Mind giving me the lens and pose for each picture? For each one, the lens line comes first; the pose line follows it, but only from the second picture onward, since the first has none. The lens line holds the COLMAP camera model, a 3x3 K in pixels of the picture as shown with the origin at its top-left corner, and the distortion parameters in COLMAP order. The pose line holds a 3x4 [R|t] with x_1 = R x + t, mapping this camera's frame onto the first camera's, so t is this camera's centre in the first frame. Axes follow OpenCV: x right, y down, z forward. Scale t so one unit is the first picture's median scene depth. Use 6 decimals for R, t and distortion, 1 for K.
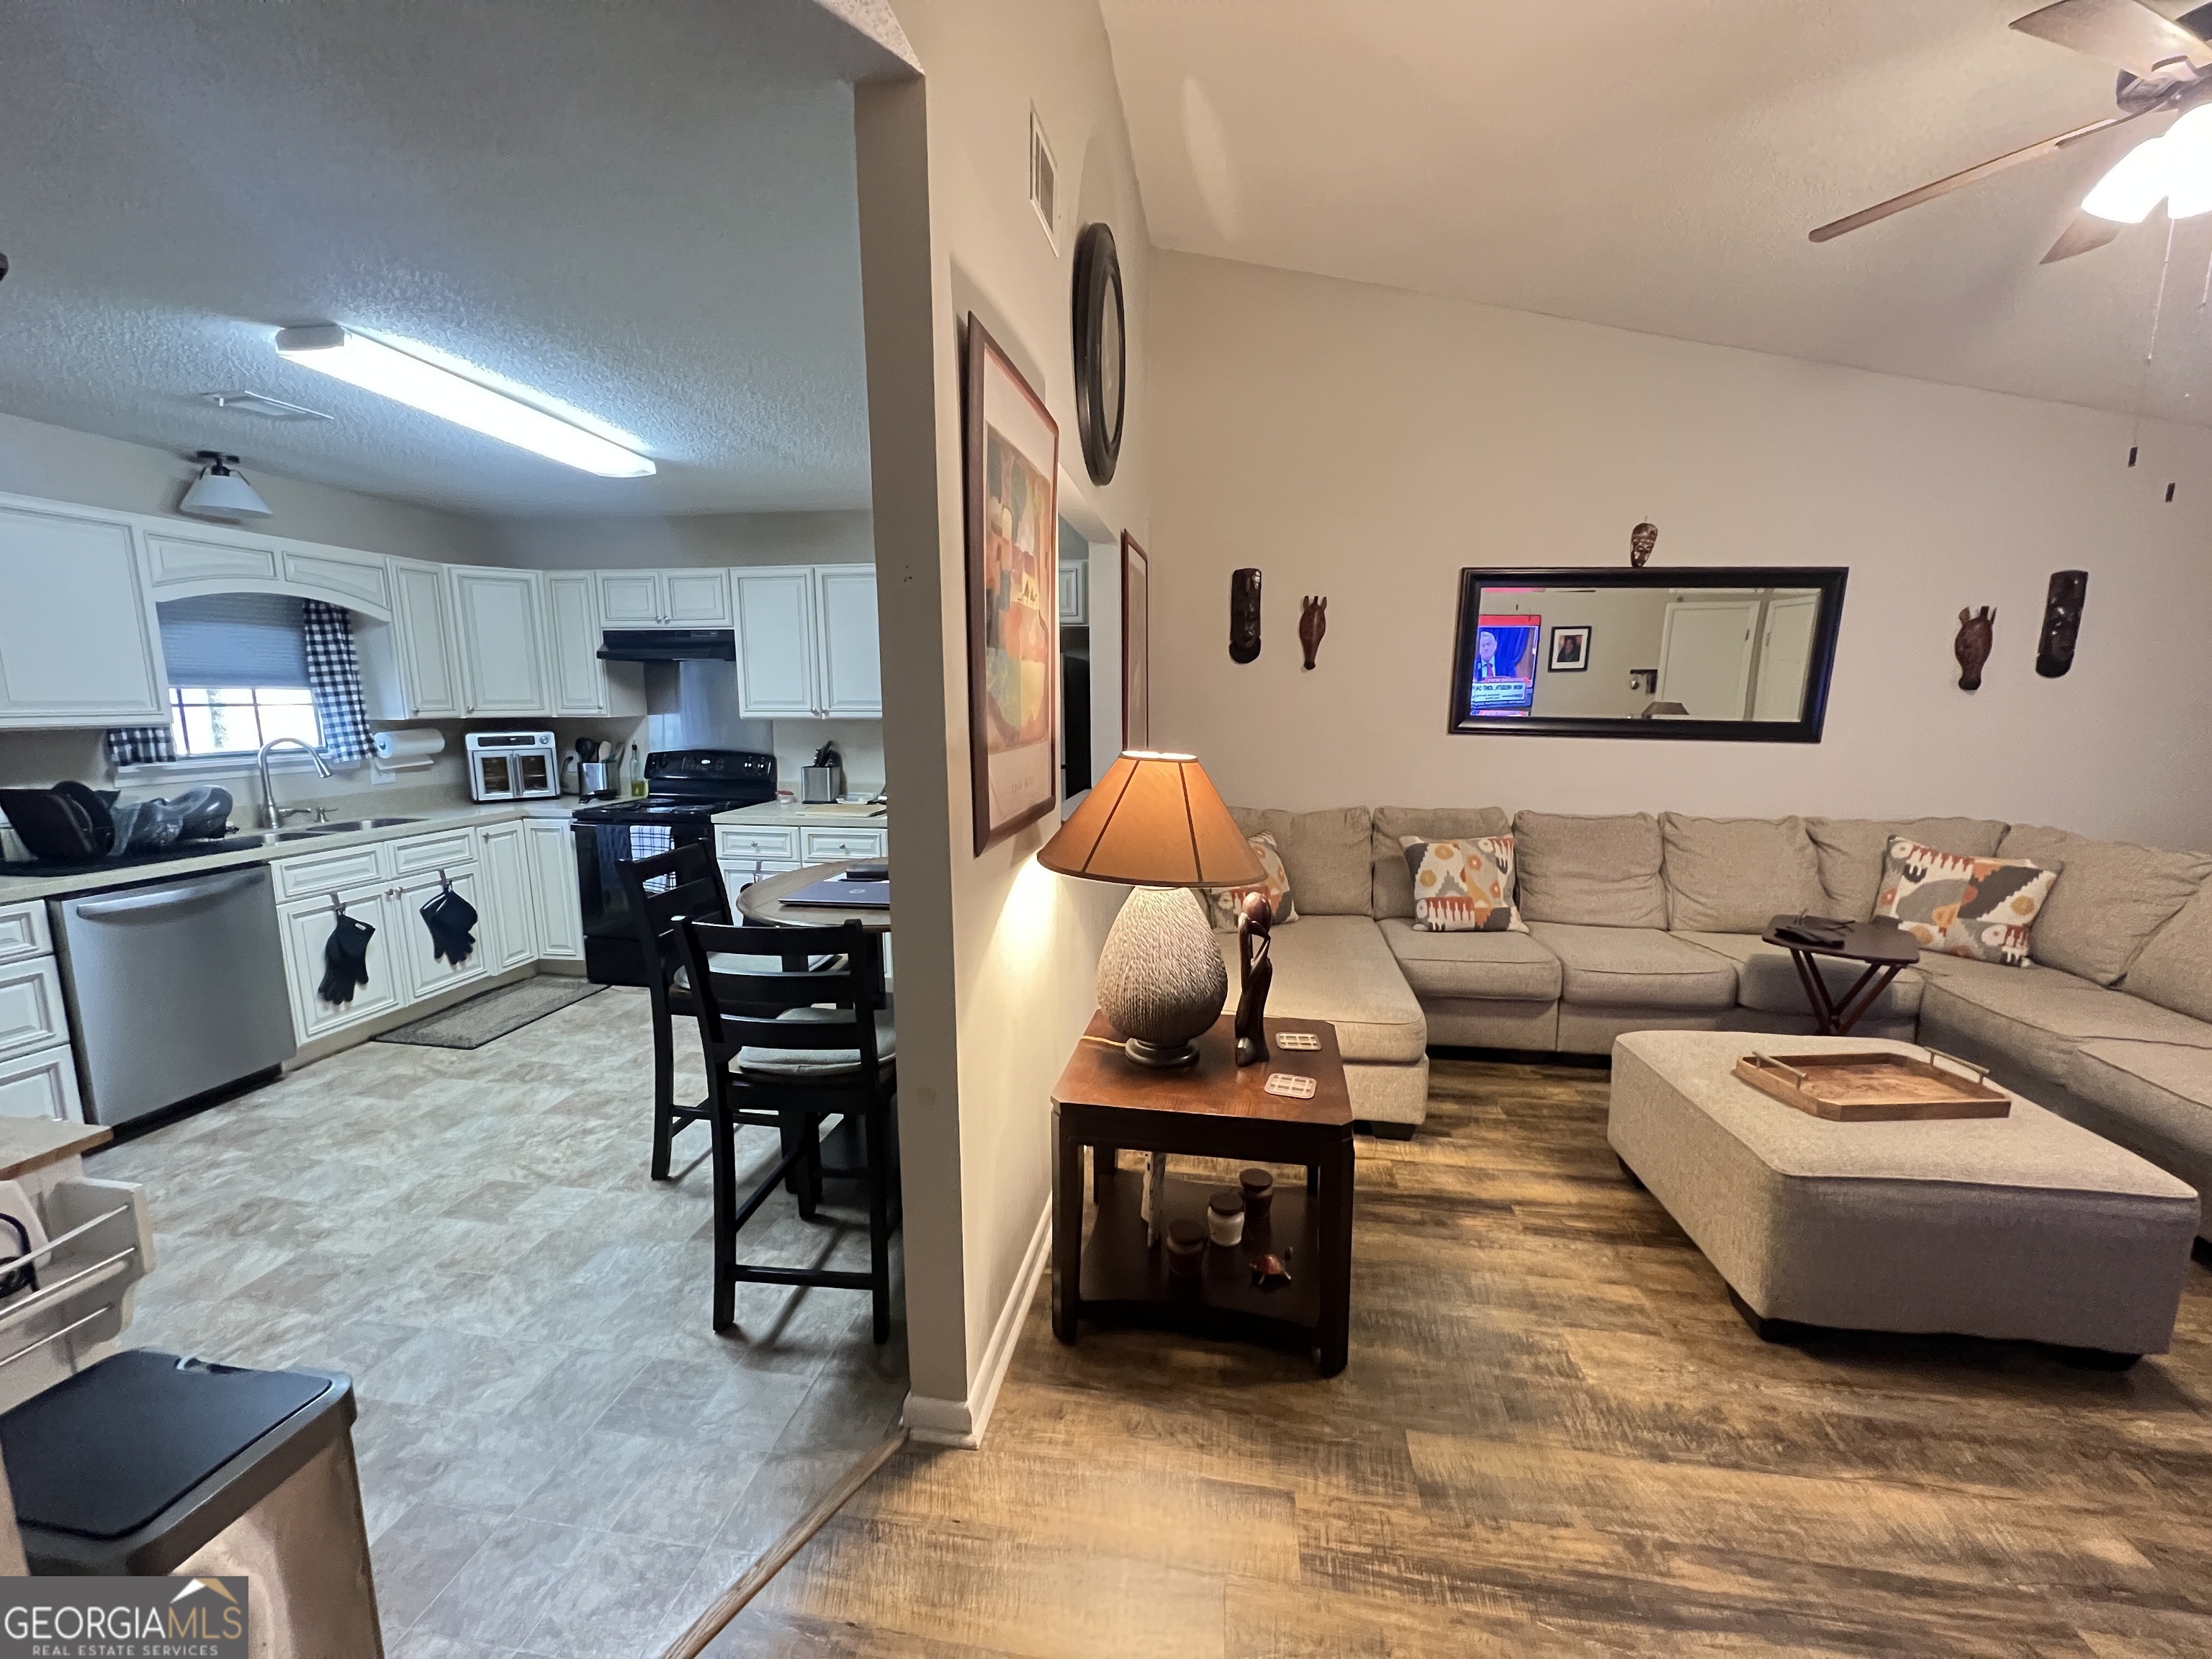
lens RADIAL K [[876.6, 0, 1106.5], [0, 876.6, 834.3], [0, 0, 1]] dist [-0.001016, 0.000412]
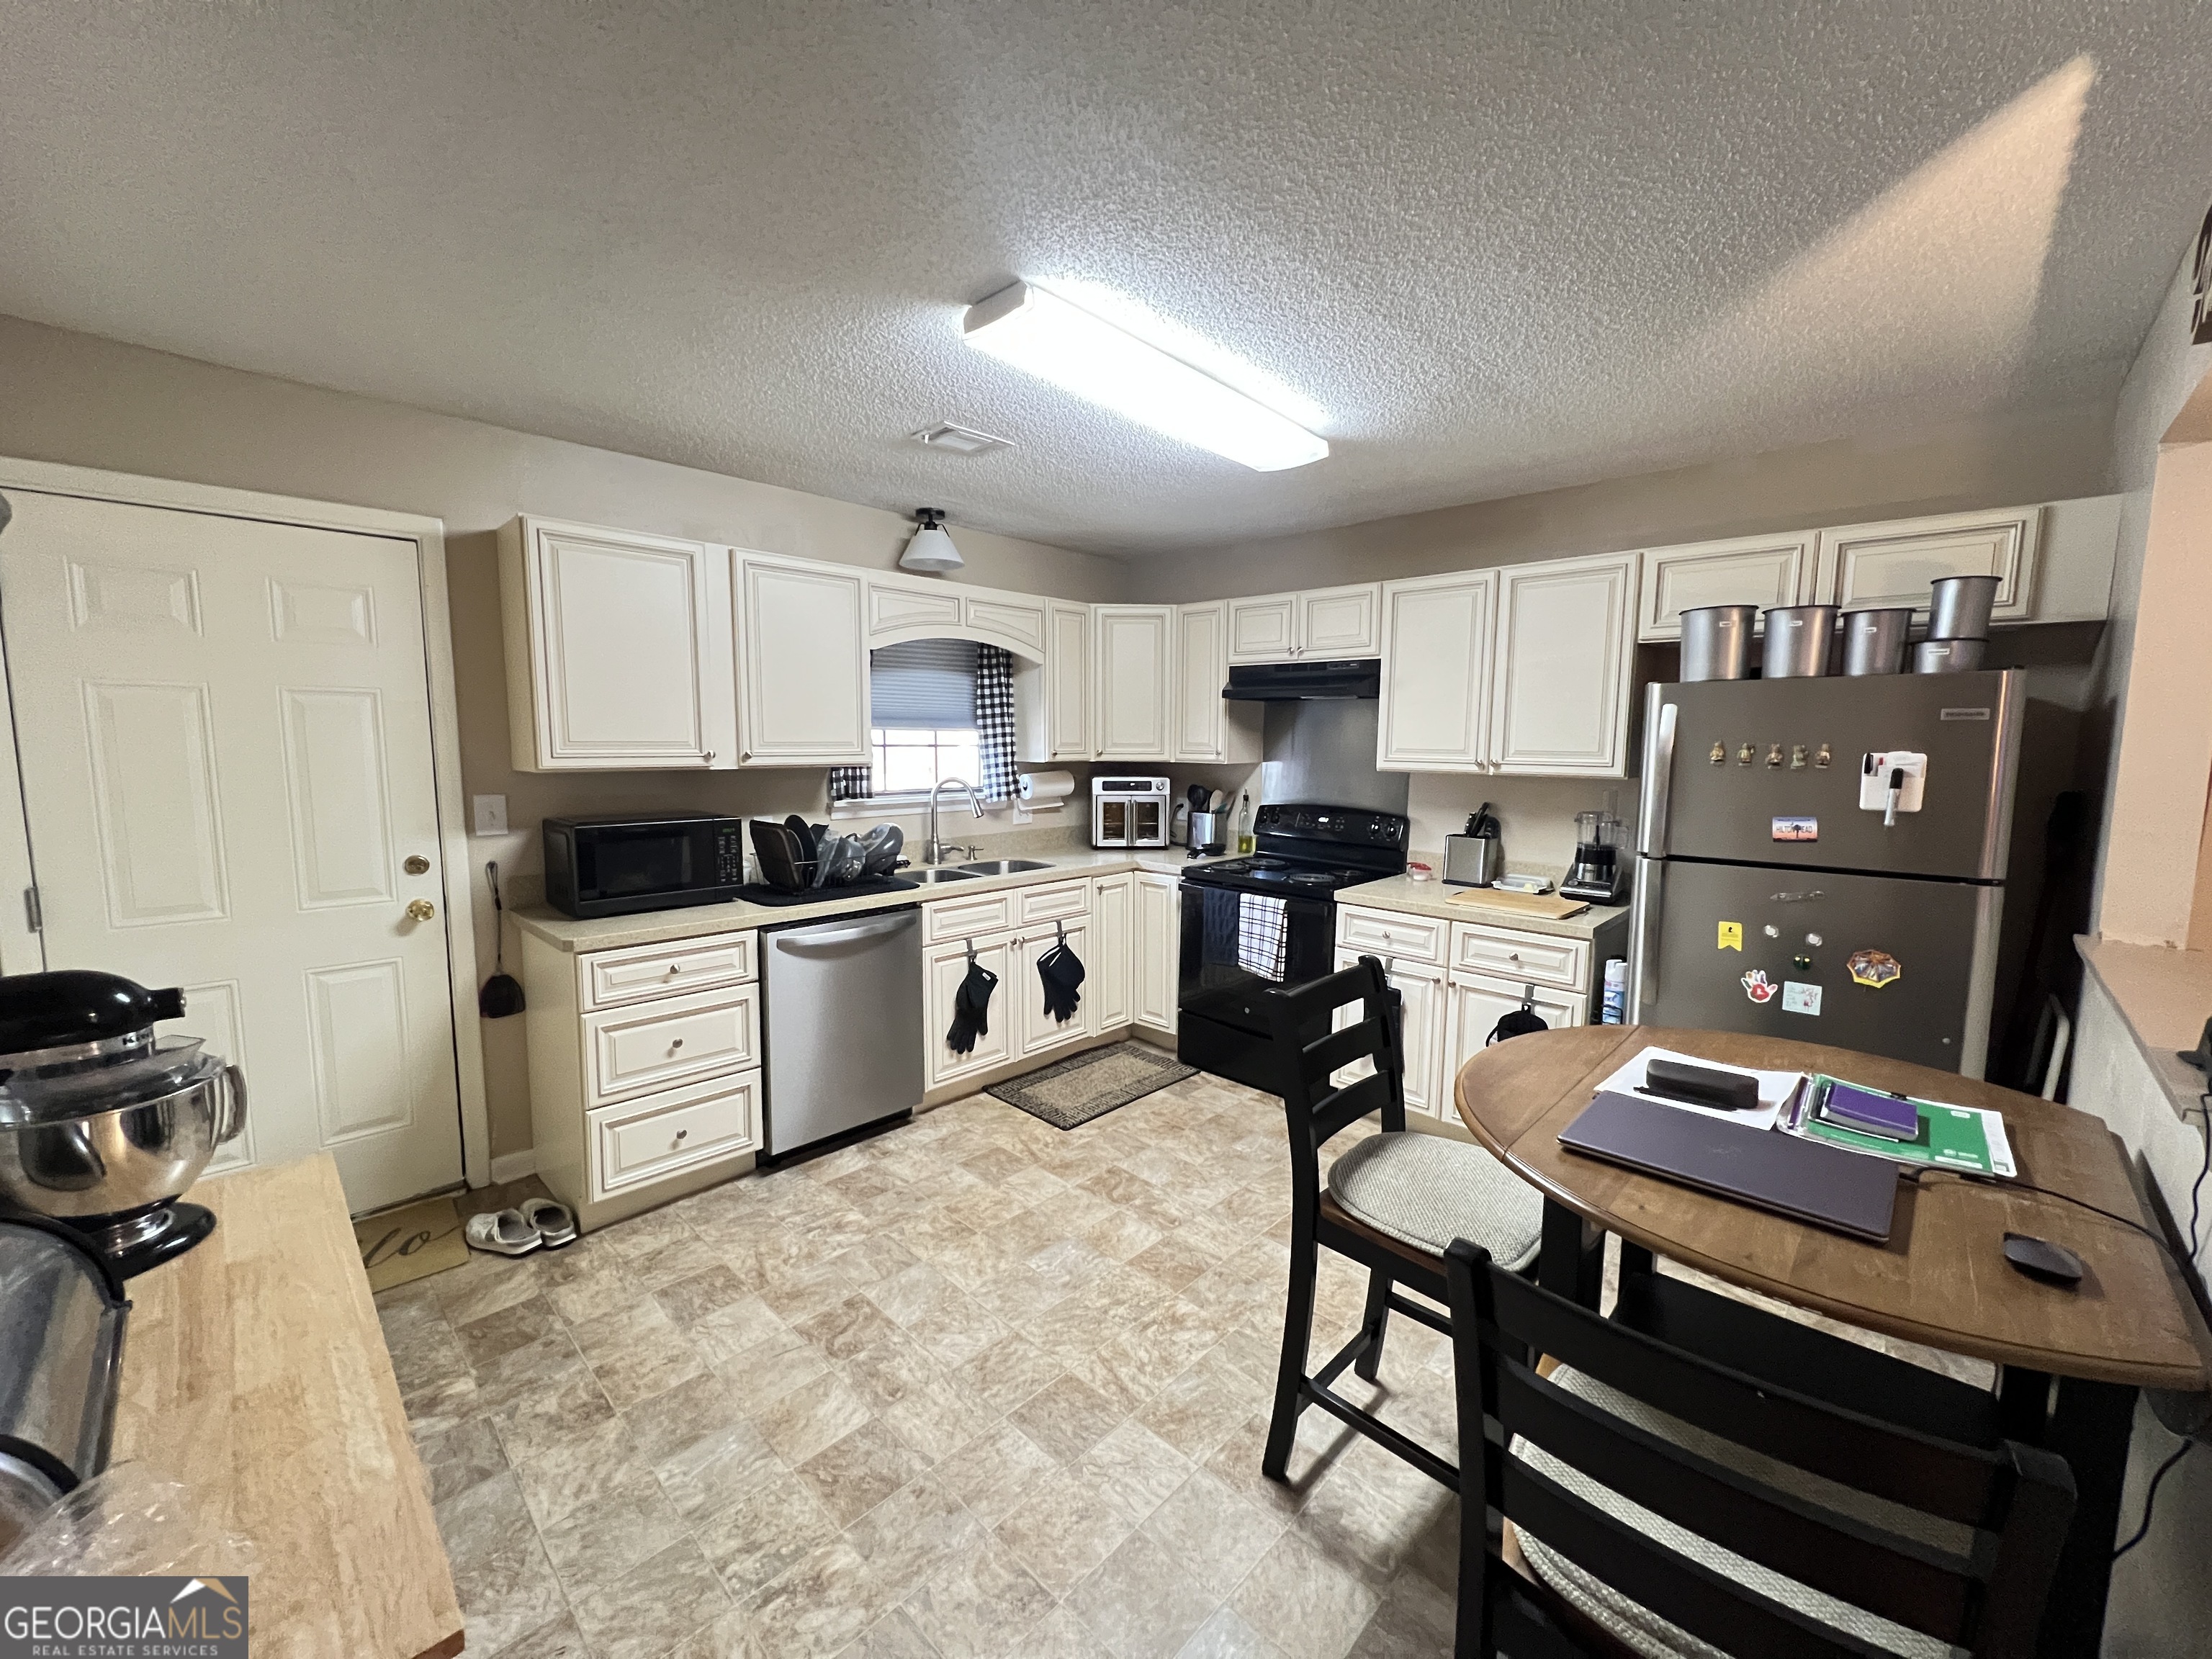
lens RADIAL K [[876.6, 0, 1105.9], [0, 876.6, 833.7], [0, 0, 1]] dist [-0.001016, 0.000412]
pose [[0.820826, 0.070936, -0.566756, -0.222543], [-0.097455, 0.995102, -0.016594, -0.050798], [0.562802, 0.068854, 0.823719, 0.287505]]
